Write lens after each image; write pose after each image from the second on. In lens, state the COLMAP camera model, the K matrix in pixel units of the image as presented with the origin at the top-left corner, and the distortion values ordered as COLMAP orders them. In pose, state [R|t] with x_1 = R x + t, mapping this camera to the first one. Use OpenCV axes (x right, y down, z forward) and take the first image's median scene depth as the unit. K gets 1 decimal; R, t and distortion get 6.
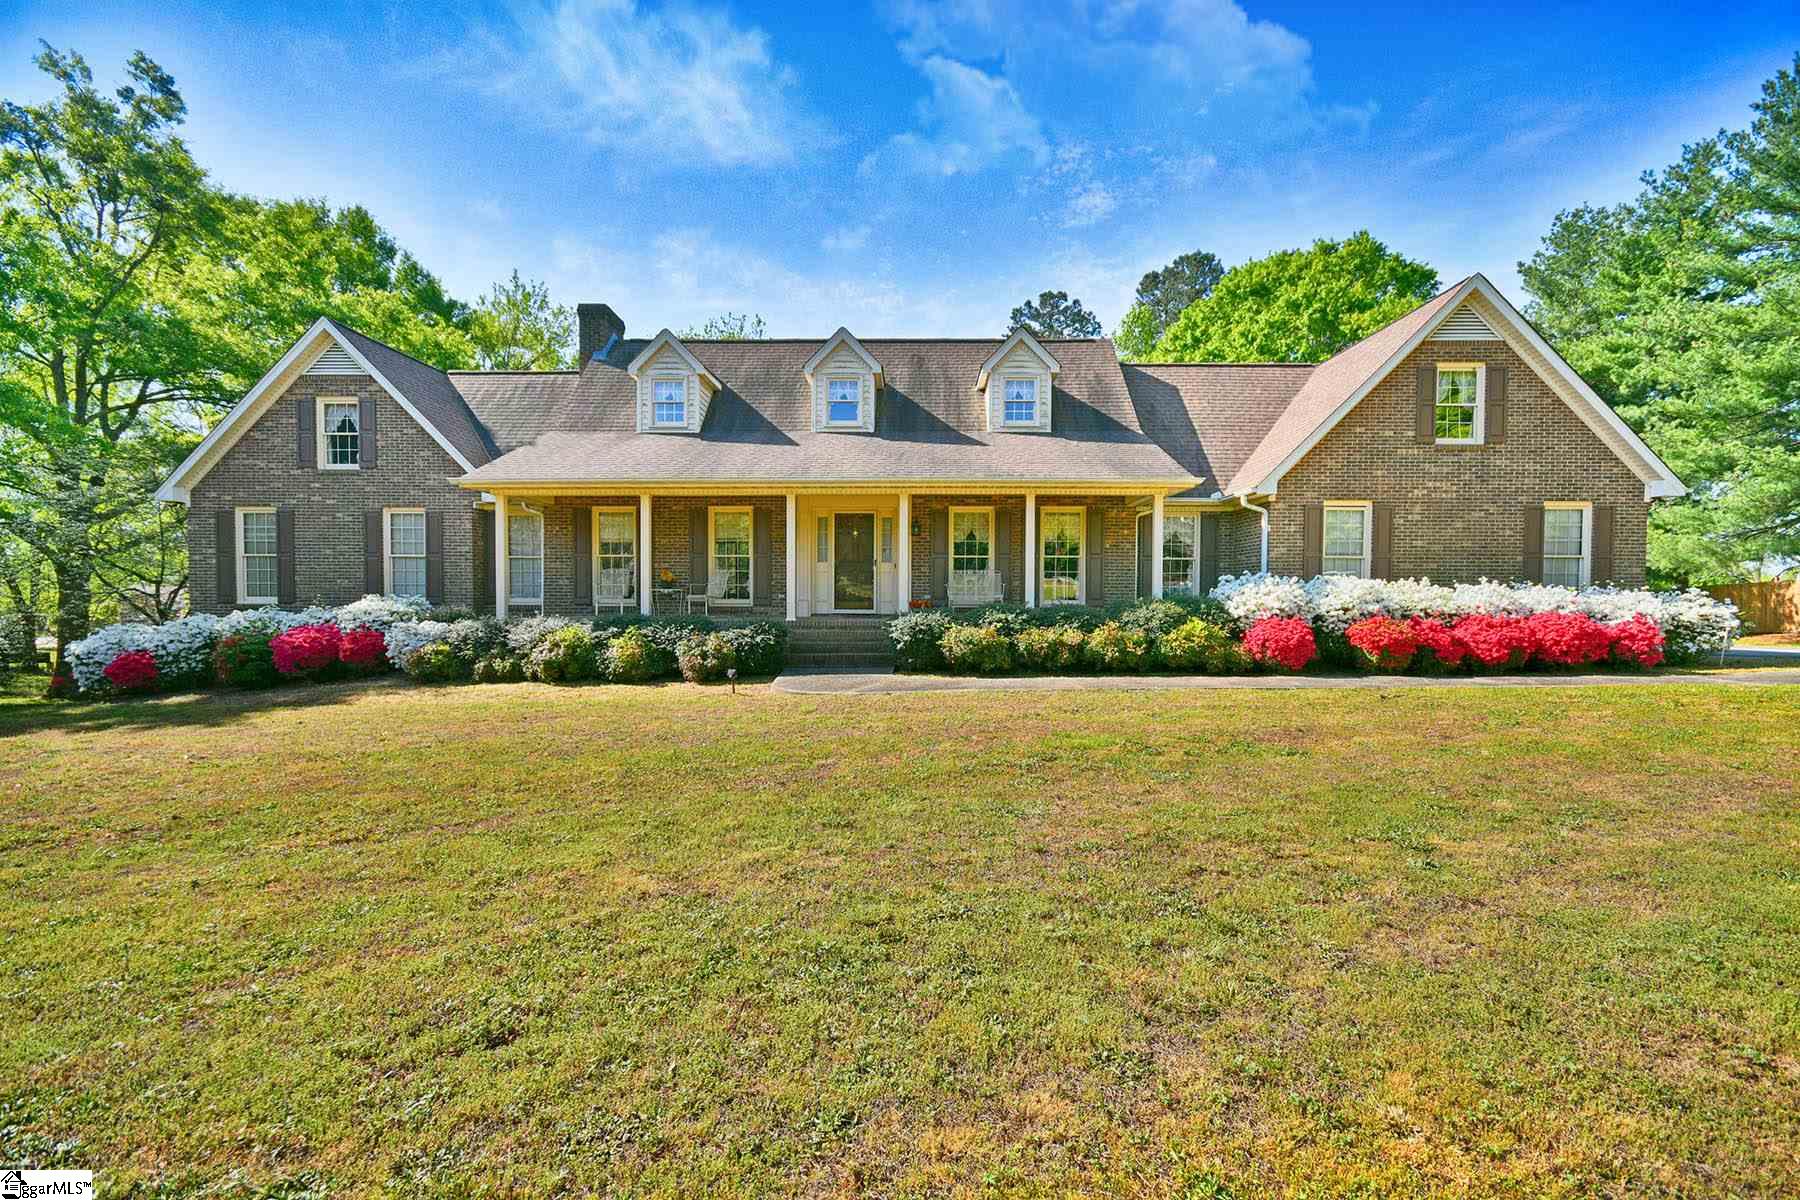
lens RADIAL K [[811.5, 0, 900.9], [0, 811.5, 617.2], [0, 0, 1]] dist [0.011980, -0.012524]
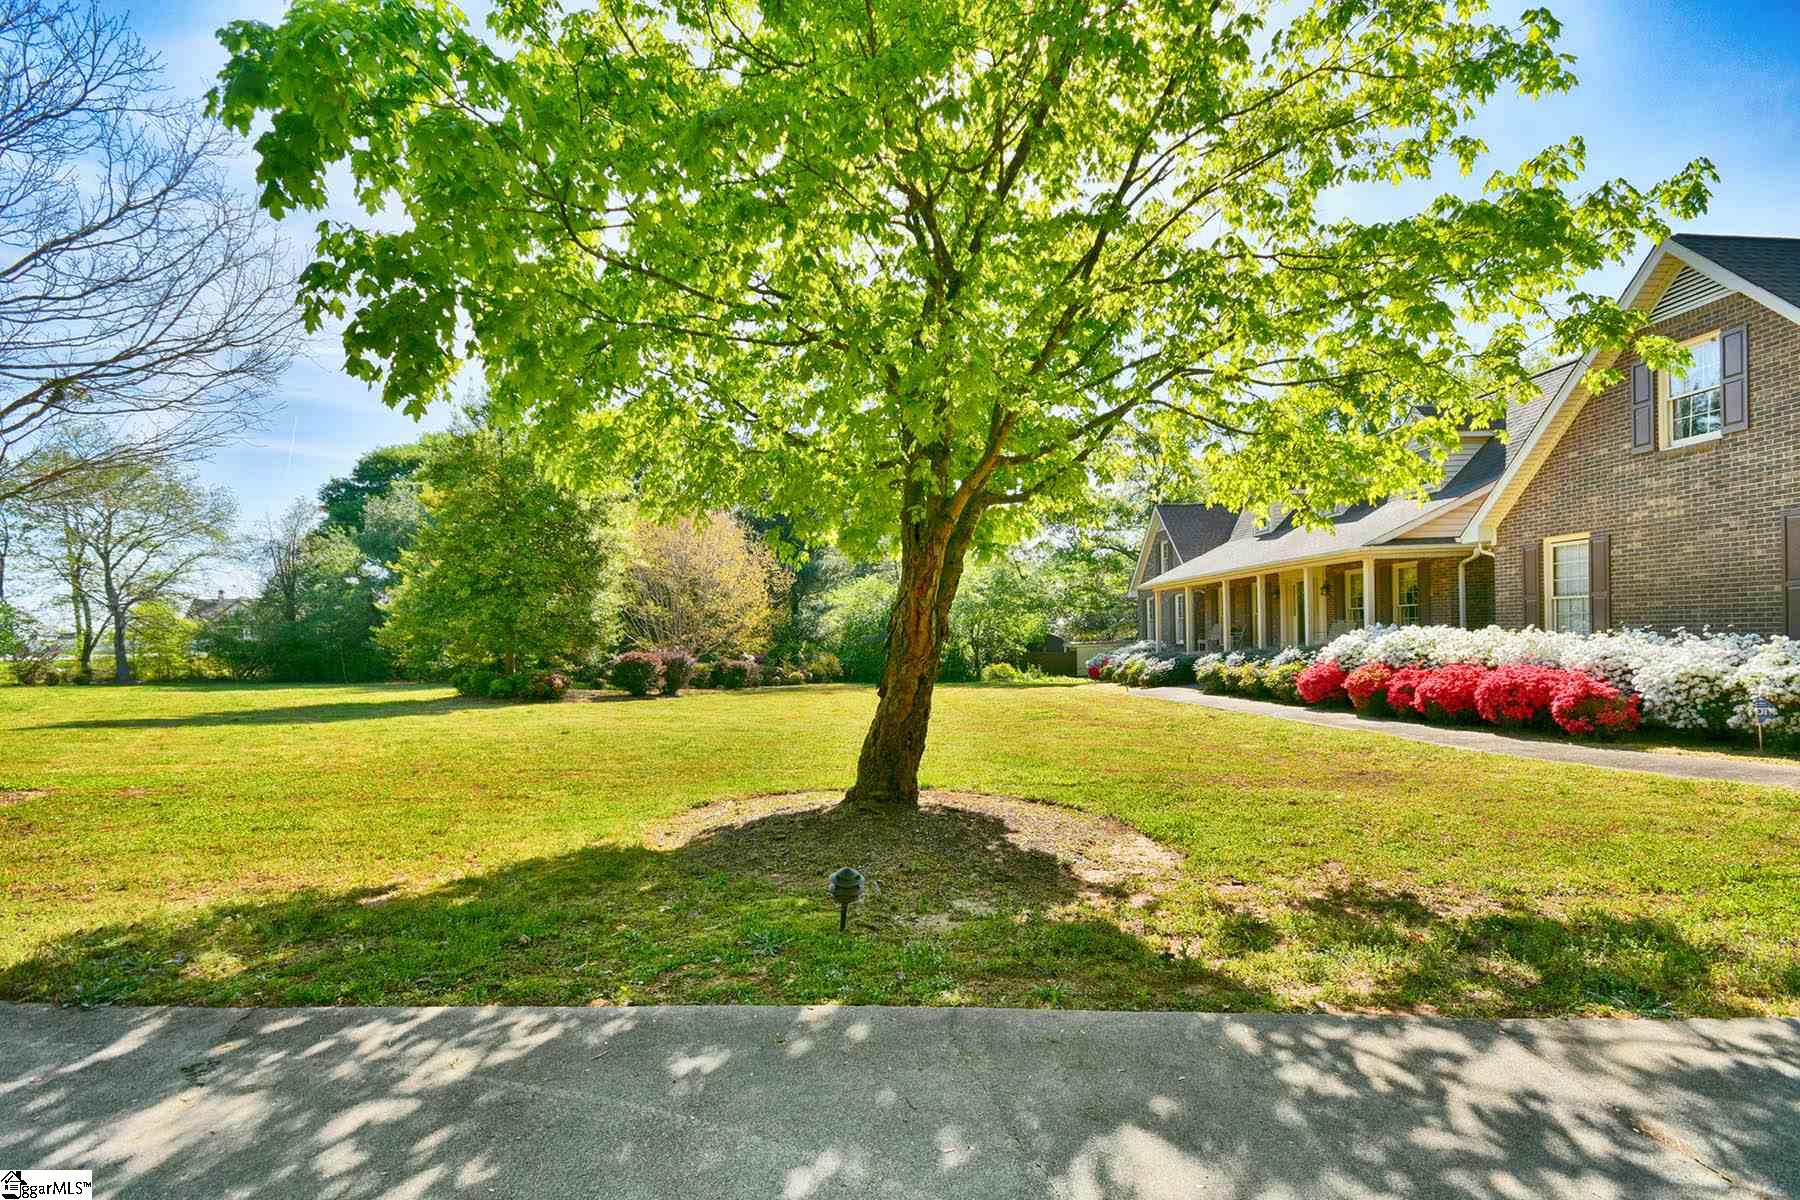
lens RADIAL K [[811.5, 0, 900.9], [0, 811.5, 617.2], [0, 0, 1]] dist [0.011980, -0.012524]
pose [[0.083125, -0.027695, -0.996154, 1.371345], [0.007788, 0.999601, -0.027141, -0.033454], [0.996509, -0.005502, 0.083308, 0.187491]]
